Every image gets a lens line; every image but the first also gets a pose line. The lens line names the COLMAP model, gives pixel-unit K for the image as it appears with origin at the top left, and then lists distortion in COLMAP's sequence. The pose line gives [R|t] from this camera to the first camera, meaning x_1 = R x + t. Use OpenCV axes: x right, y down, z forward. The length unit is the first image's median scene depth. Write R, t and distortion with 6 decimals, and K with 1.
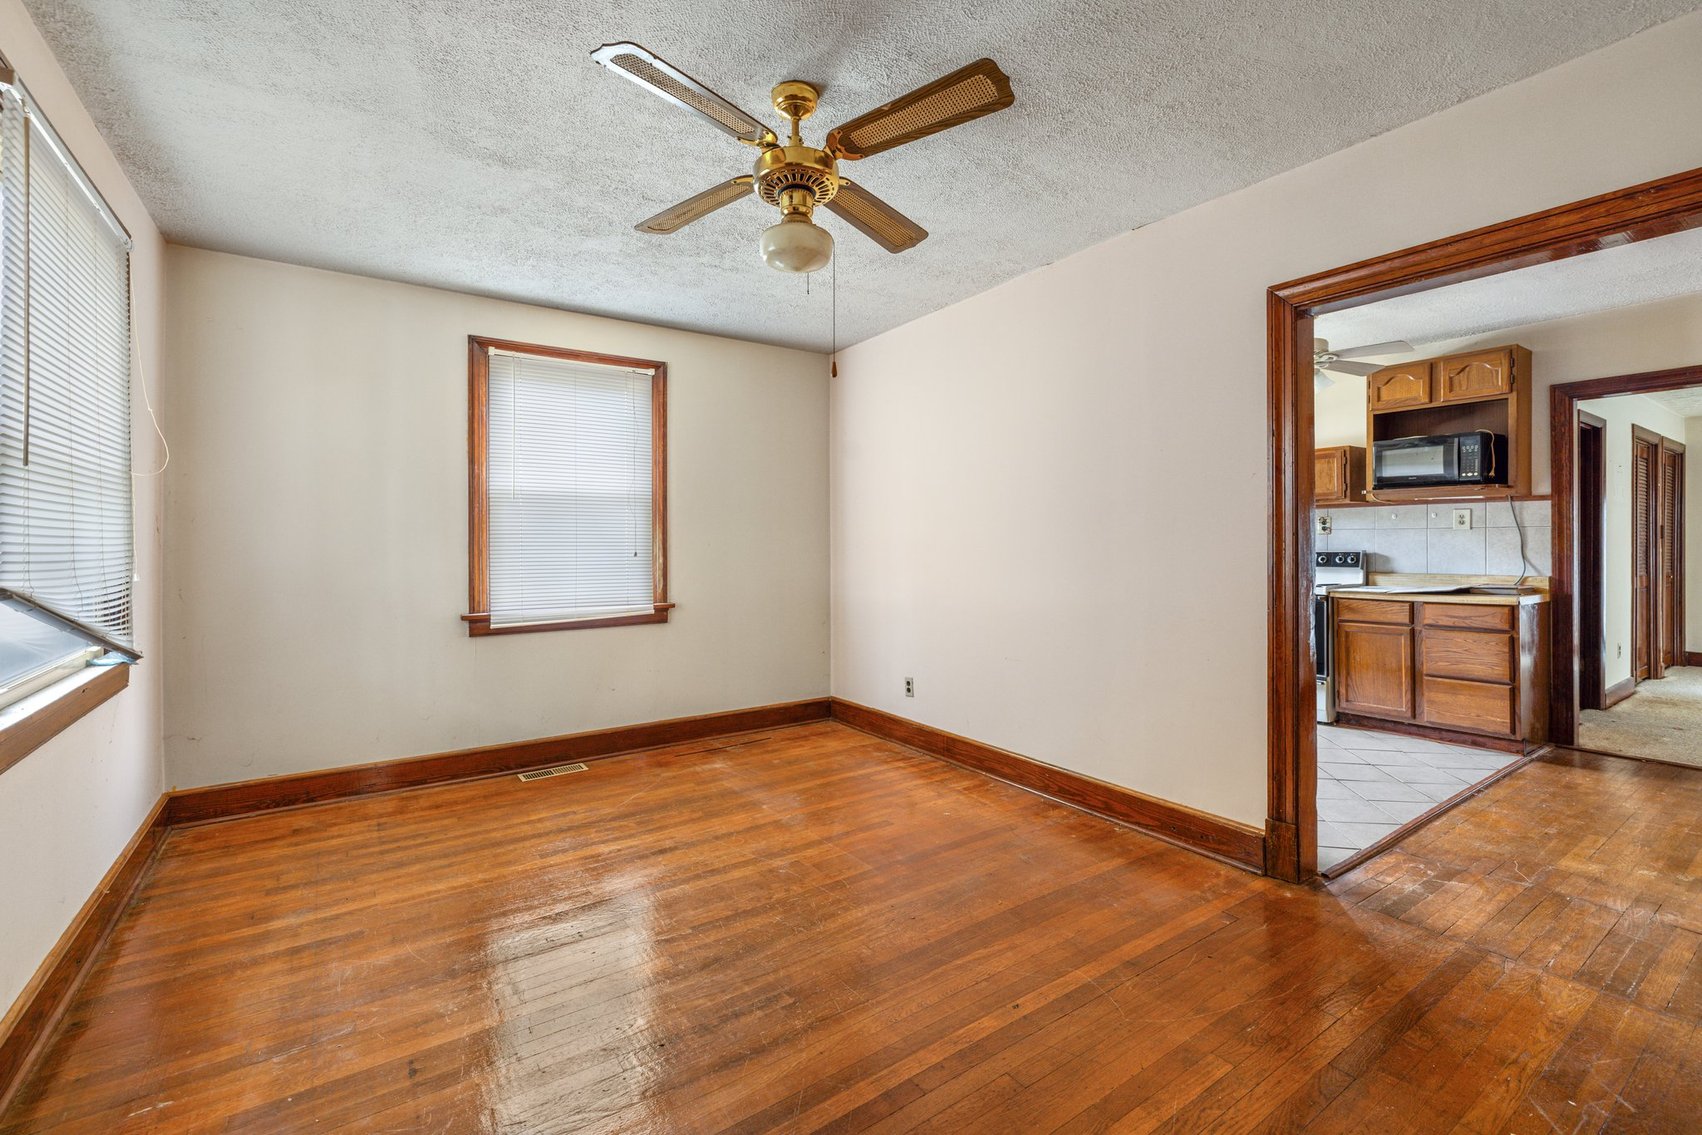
lens RADIAL K [[725.6, 0, 849.7], [0, 725.6, 542.6], [0, 0, 1]] dist [-0.002464, 0.000244]
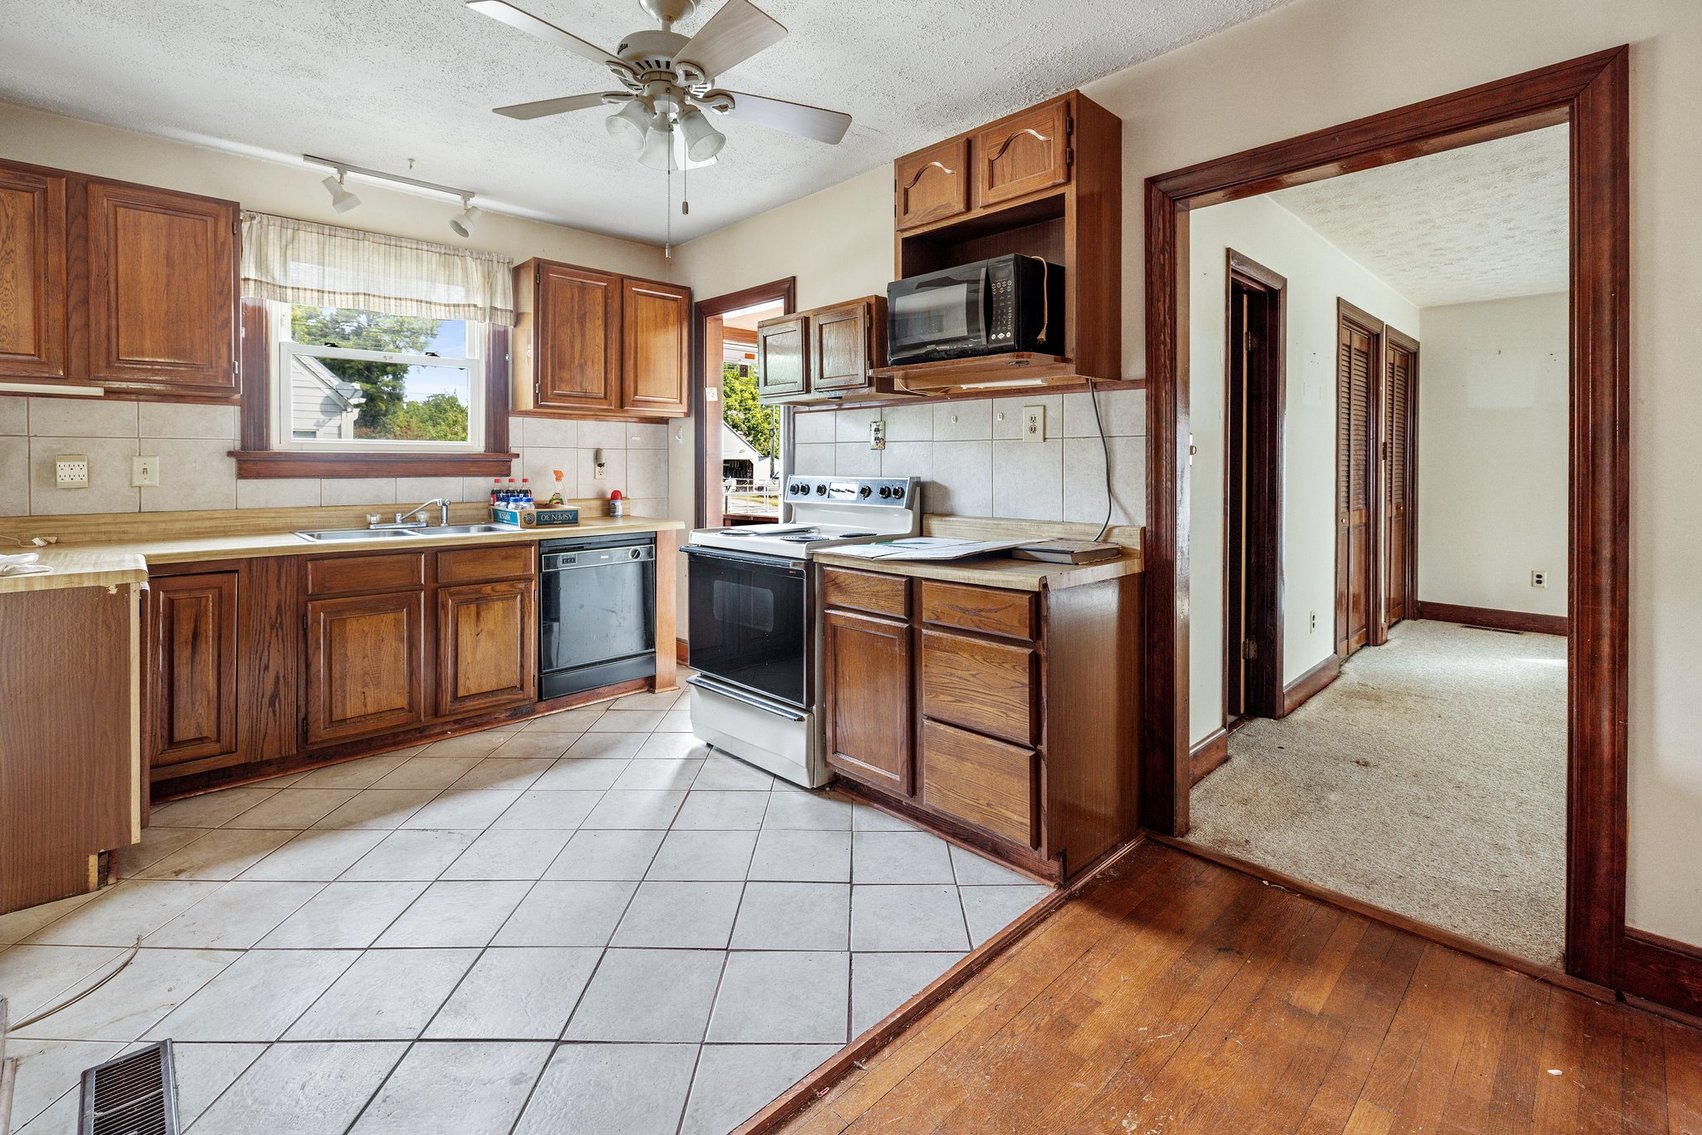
lens RADIAL K [[758.1, 0, 852.9], [0, 758.1, 466.1], [0, 0, 1]] dist [-0.001851, -0.000395]
pose [[0.984676, 0.000826, 0.174389, 0.674927], [-0.001563, 0.999990, 0.004088, -0.001368], [-0.174384, -0.004298, 0.984668, 0.489463]]
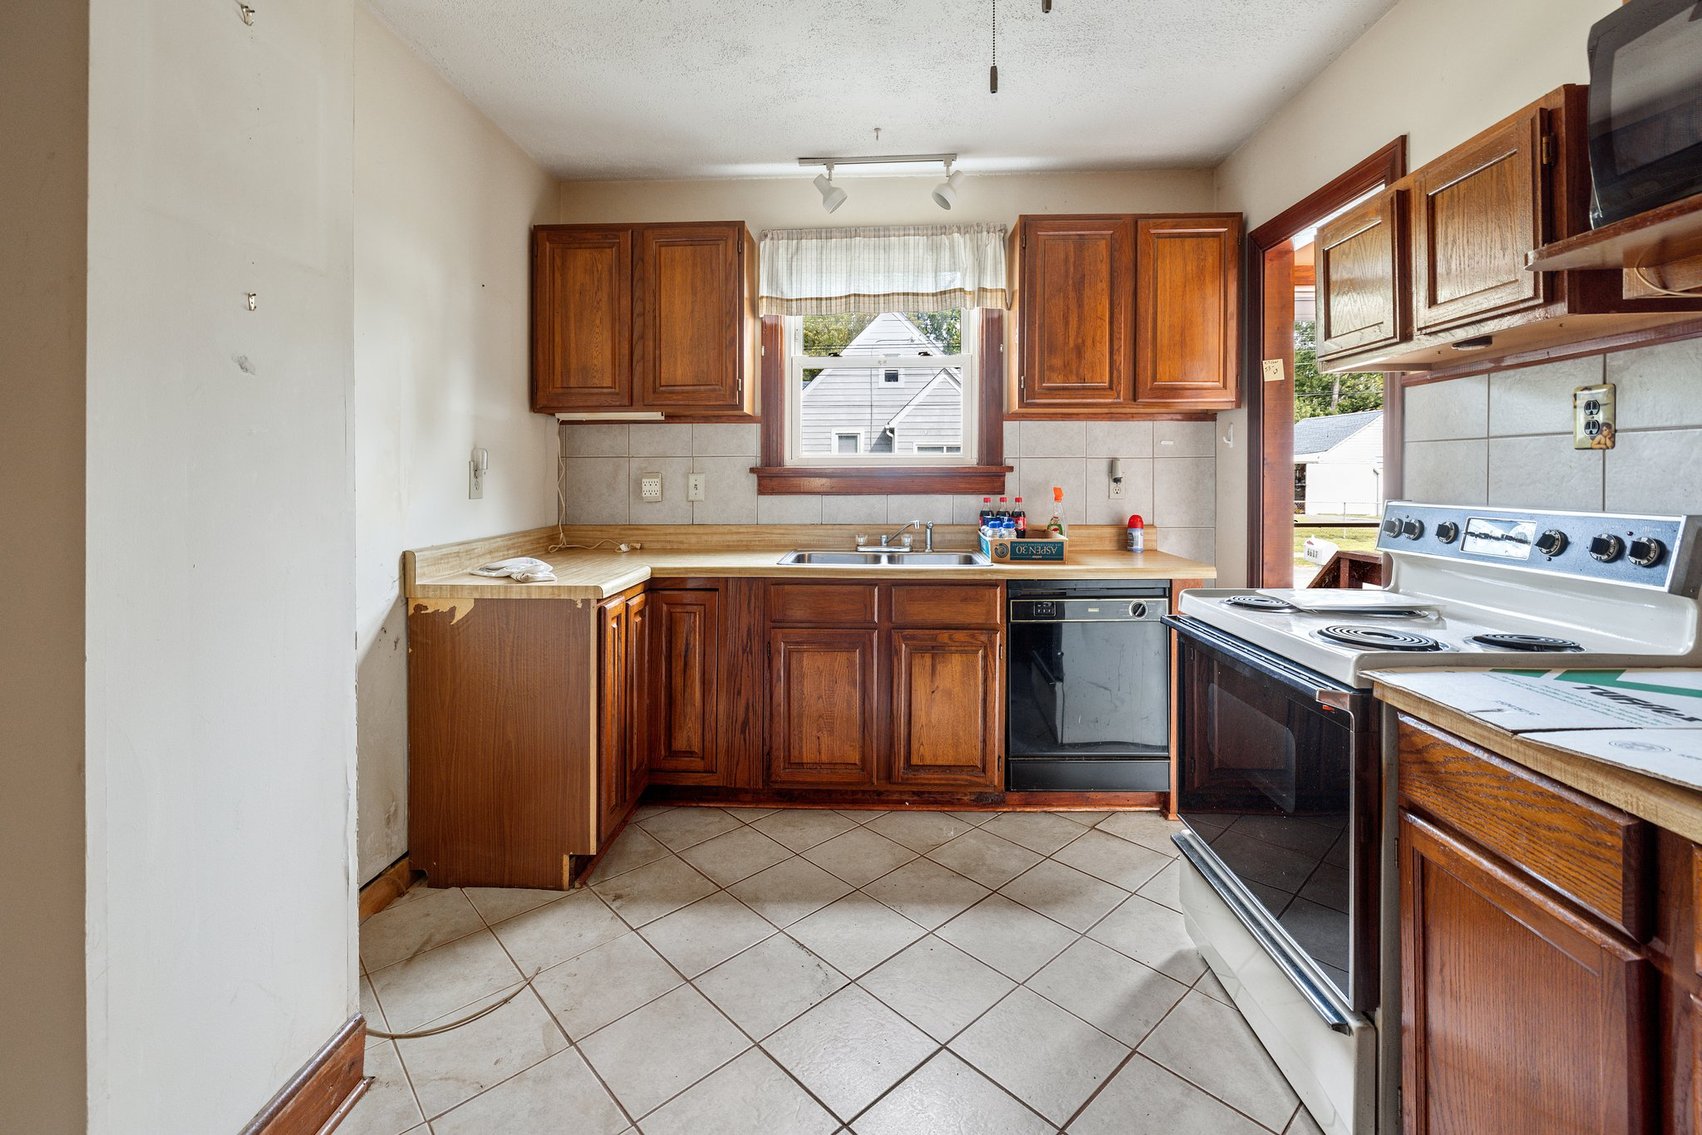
lens RADIAL K [[796.3, 0, 880.3], [0, 796.3, 478.3], [0, 0, 1]] dist [-0.000691, -0.000202]
pose [[0.827799, -0.001087, -0.561024, 0.772646], [0.005101, 0.999971, 0.005589, -0.005799], [0.561002, -0.007488, 0.827781, 0.774372]]
